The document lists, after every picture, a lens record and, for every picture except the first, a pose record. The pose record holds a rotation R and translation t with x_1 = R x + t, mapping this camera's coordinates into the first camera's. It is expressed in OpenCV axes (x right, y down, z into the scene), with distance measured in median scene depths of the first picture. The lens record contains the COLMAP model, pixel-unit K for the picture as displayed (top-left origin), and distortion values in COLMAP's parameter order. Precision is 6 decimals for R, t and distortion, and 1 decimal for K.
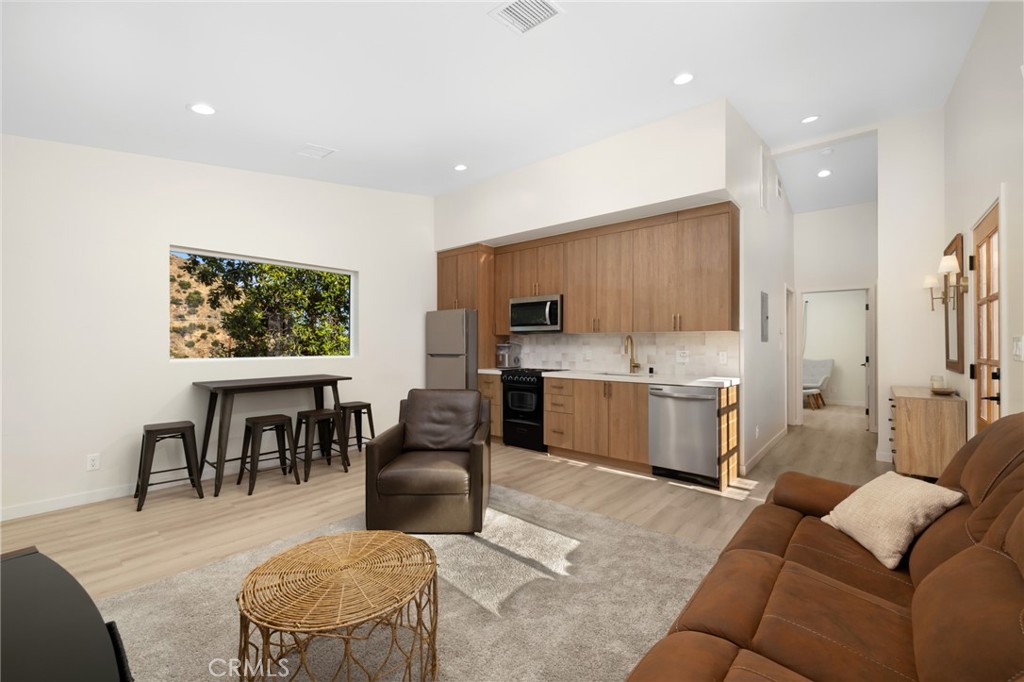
lens RADIAL K [[435.9, 0, 512.0], [0, 435.9, 341.0], [0, 0, 1]] dist [0.017929, -0.000034]
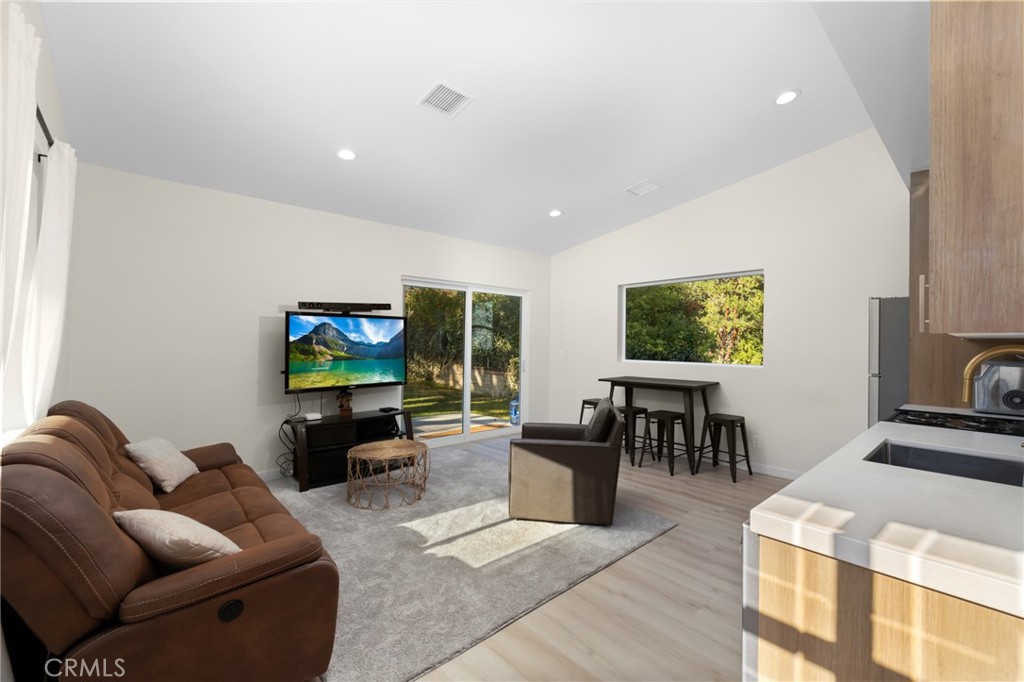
lens RADIAL K [[431.0, 0, 511.1], [0, 431.0, 342.9], [0, 0, 1]] dist [-0.001492, -0.000277]
pose [[-0.168989, 0.004347, -0.985608, 0.623789], [-0.006905, 0.999961, 0.005594, -0.016335], [0.985594, 0.007751, -0.168952, 0.727204]]
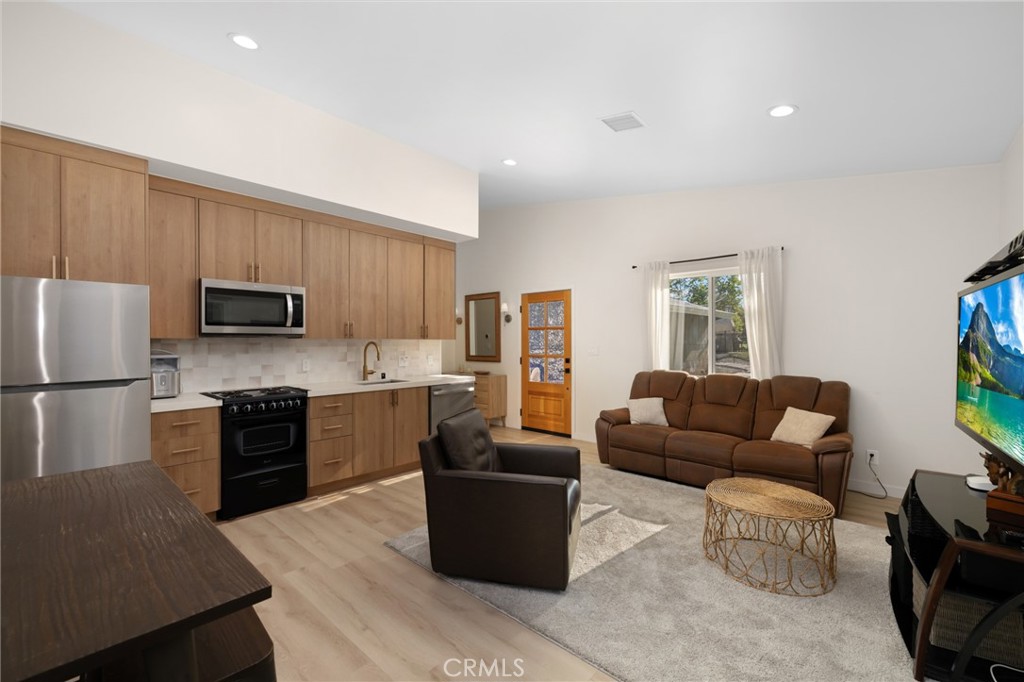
lens RADIAL K [[431.0, 0, 511.1], [0, 431.0, 342.9], [0, 0, 1]] dist [-0.001492, -0.000277]
pose [[-0.003968, -0.001509, 0.999991, -0.698097], [-0.006626, 0.999977, 0.001483, -0.014103], [-0.999970, -0.006620, -0.003978, 0.695272]]
